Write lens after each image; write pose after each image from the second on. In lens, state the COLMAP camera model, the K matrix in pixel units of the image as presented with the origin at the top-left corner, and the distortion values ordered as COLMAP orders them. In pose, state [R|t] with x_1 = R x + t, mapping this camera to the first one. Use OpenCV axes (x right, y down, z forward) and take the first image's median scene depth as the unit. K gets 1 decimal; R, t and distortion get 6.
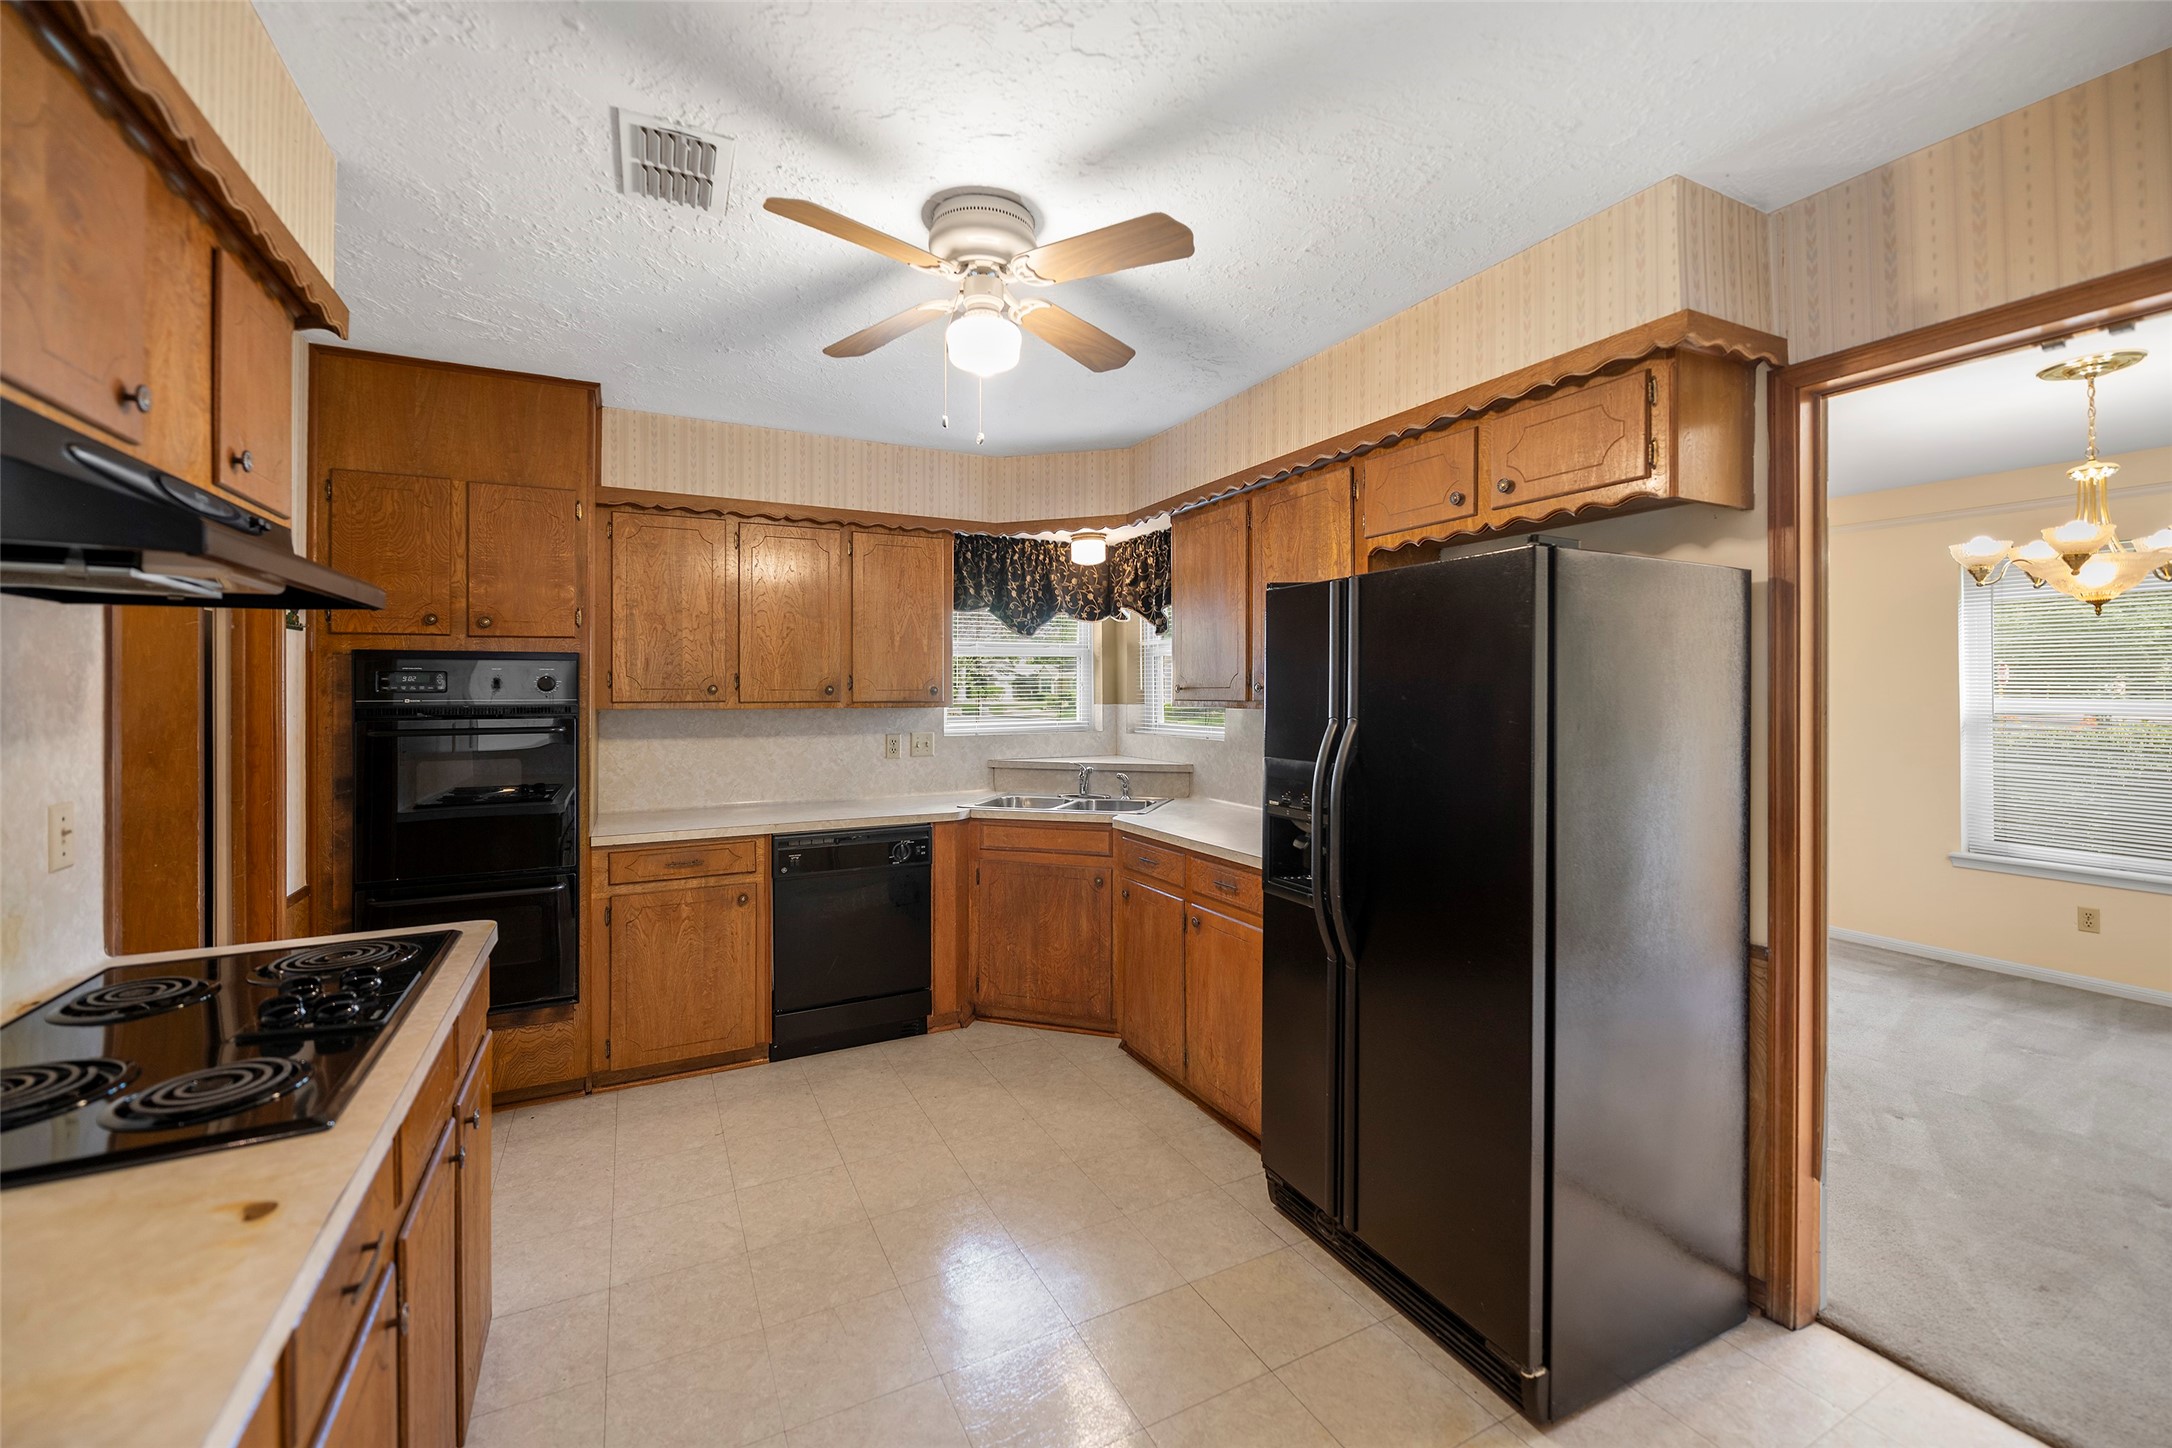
lens RADIAL K [[885.5, 0, 1093.6], [0, 885.5, 686.9], [0, 0, 1]] dist [-0.006761, 0.000013]
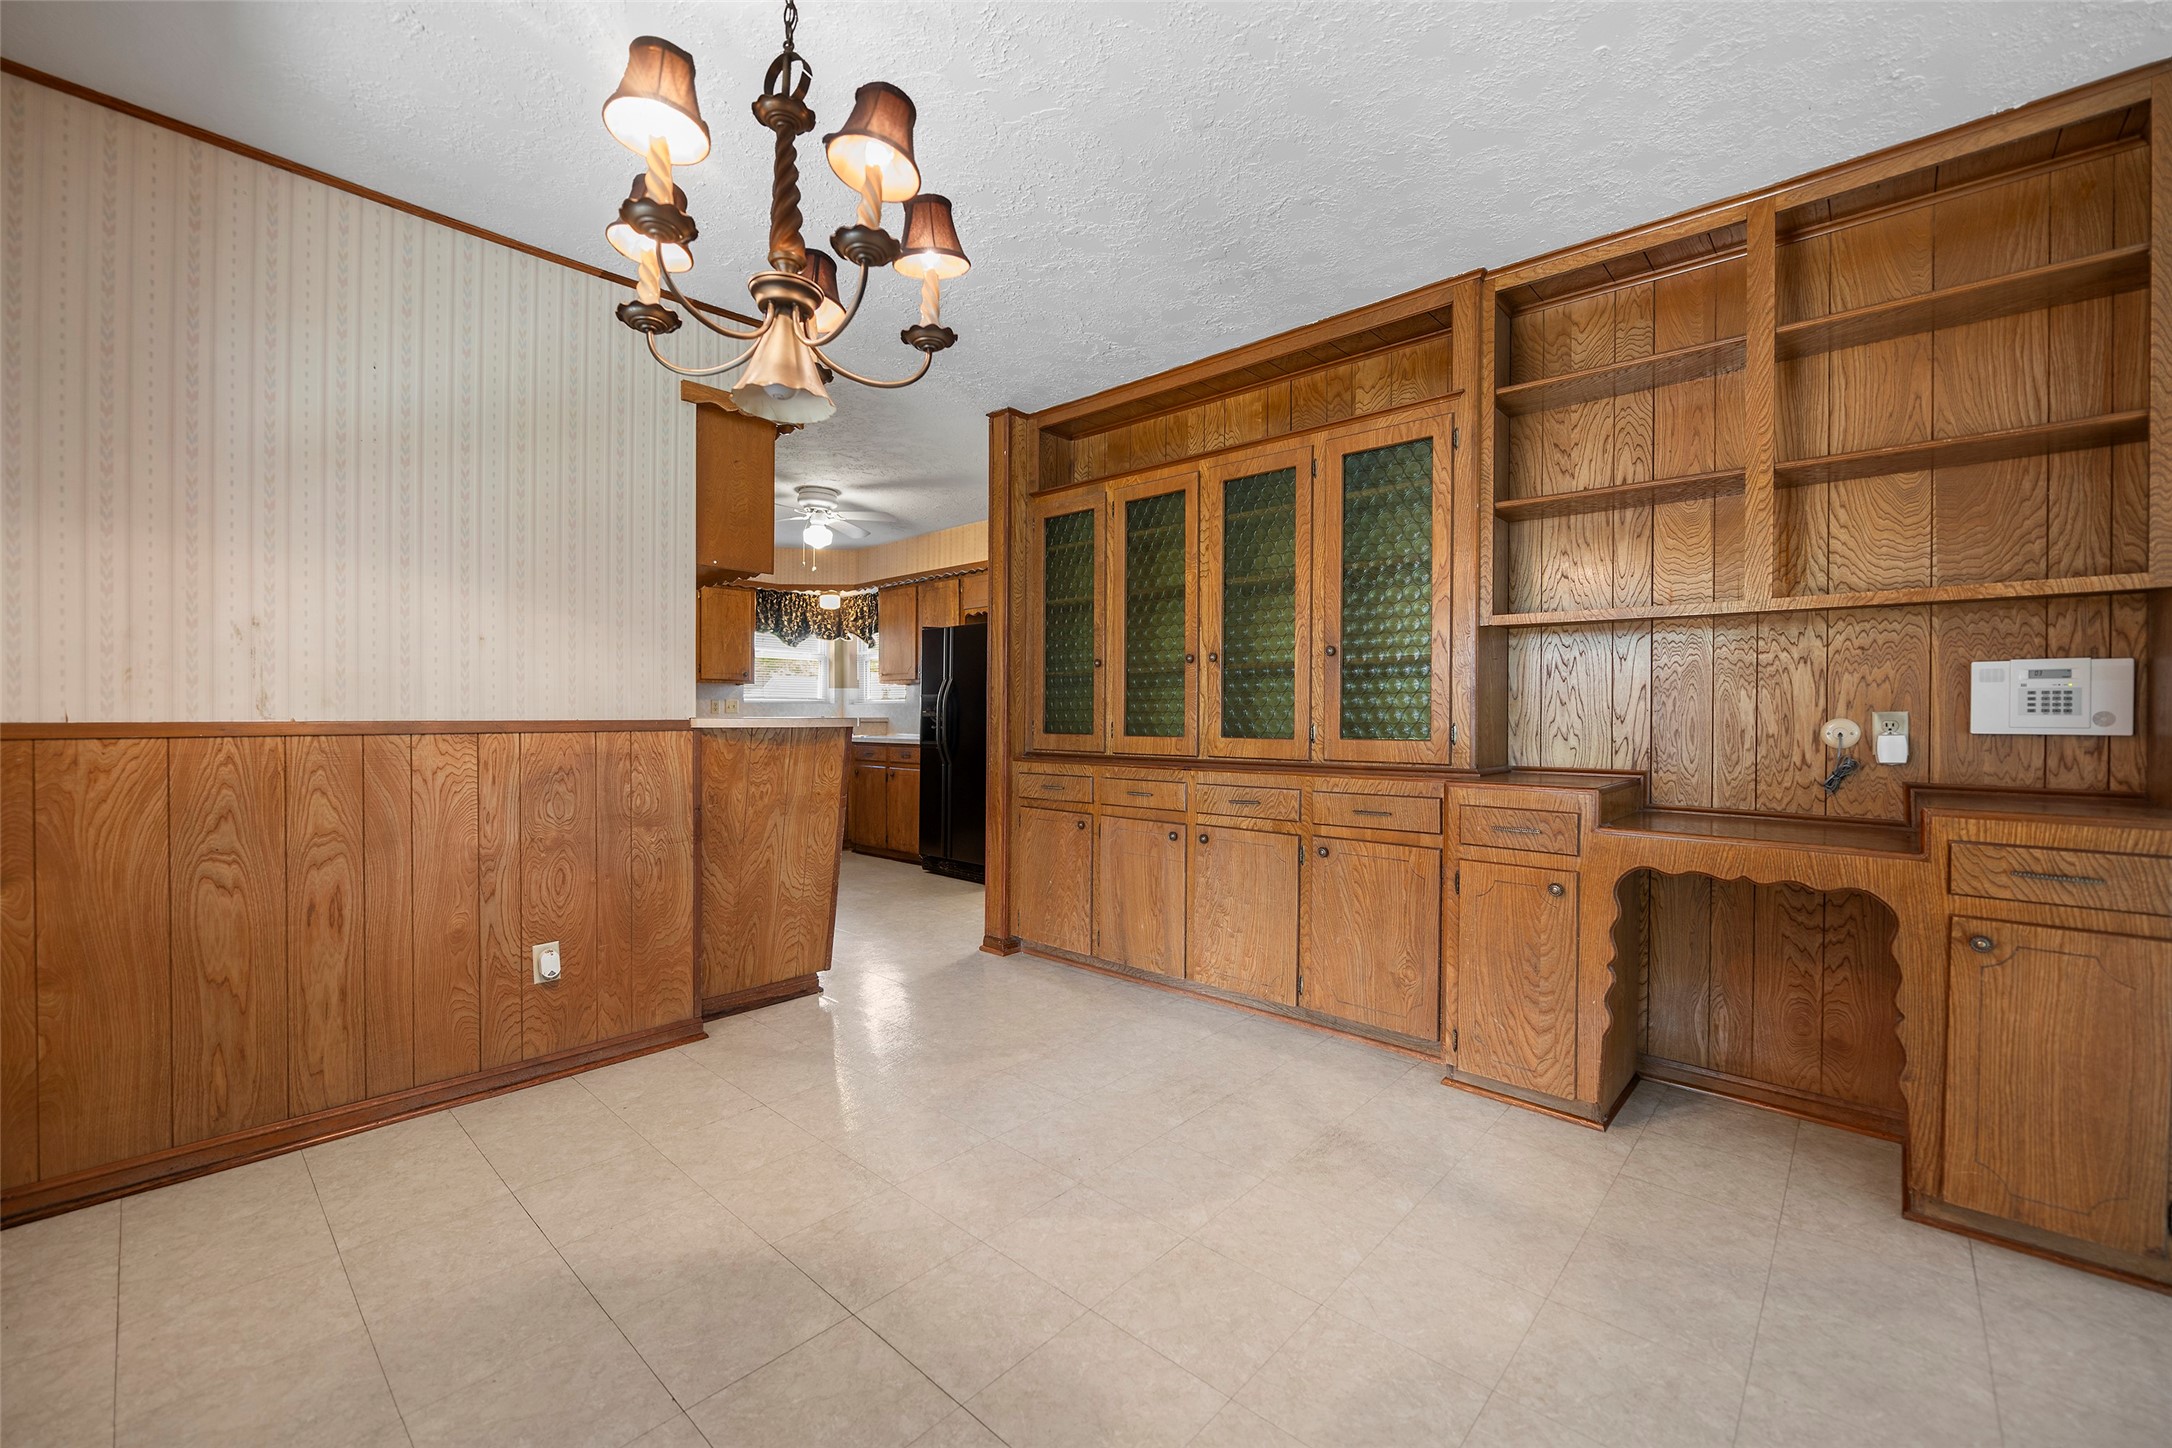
lens RADIAL K [[885.5, 0, 1091.8], [0, 885.5, 718.1], [0, 0, 1]] dist [-0.006761, 0.000013]
pose [[0.938116, 0.006323, 0.346263, -0.140296], [-0.007991, 0.999962, 0.003391, 0.081838], [-0.346229, -0.005948, 0.938131, -0.963618]]
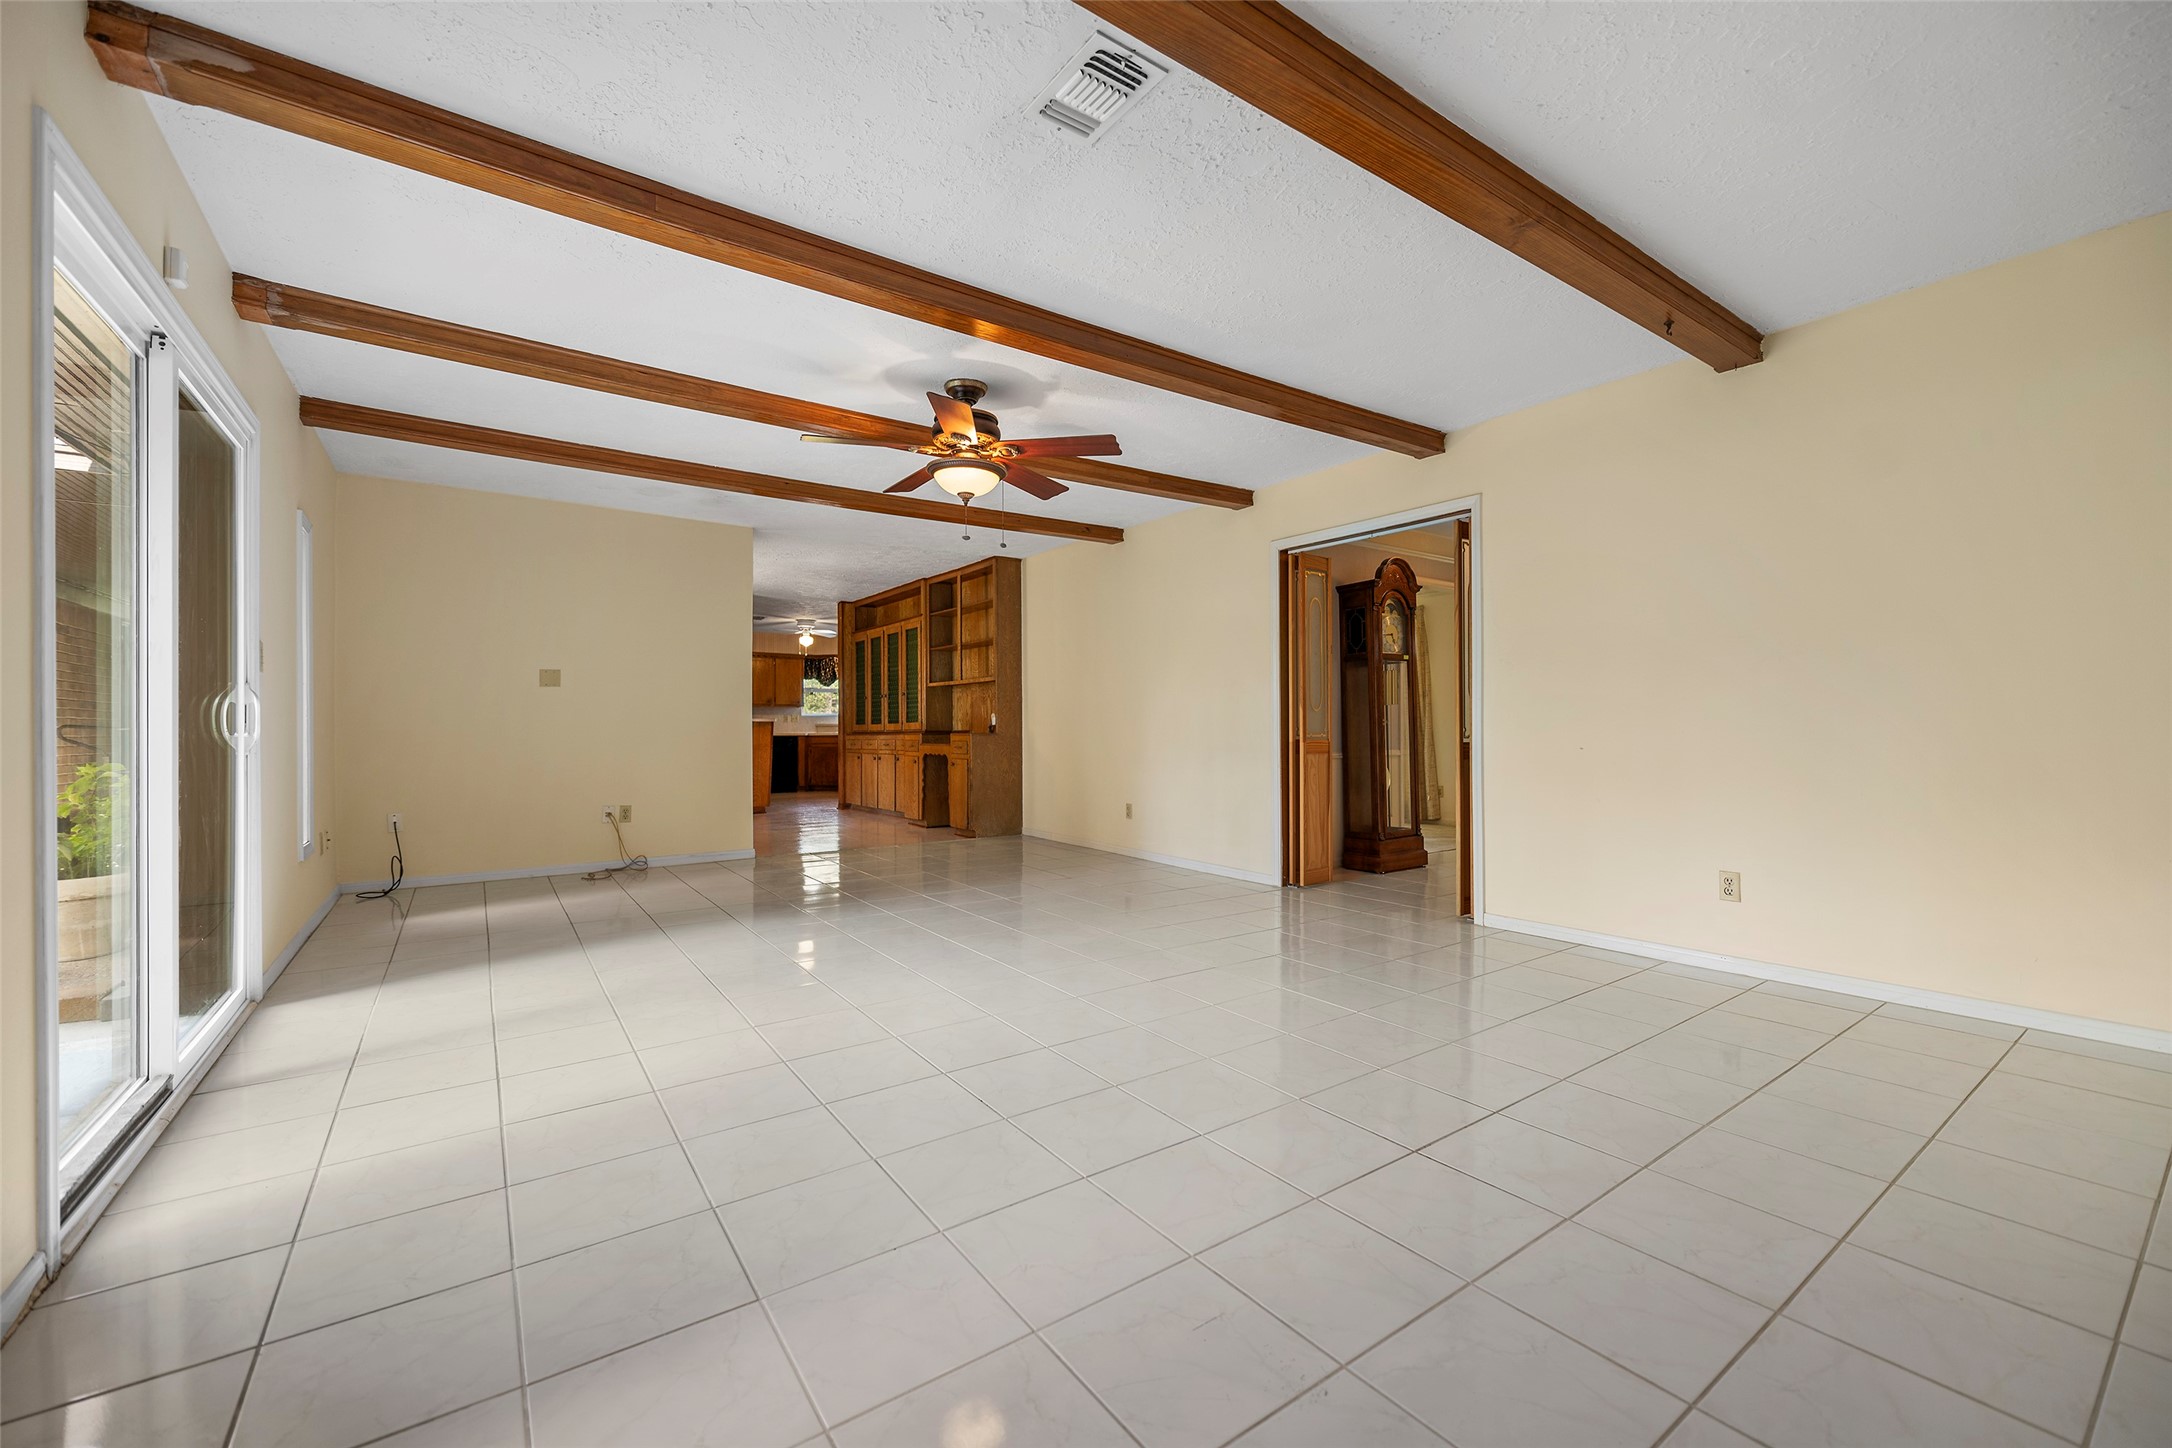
lens RADIAL K [[885.5, 0, 1093.2], [0, 885.5, 725.1], [0, 0, 1]] dist [-0.006761, 0.000013]
pose [[0.990925, 0.000249, 0.134415, 0.534445], [0.000408, 0.999988, -0.004859, 0.119901], [-0.134415, 0.004870, 0.990913, -2.791488]]
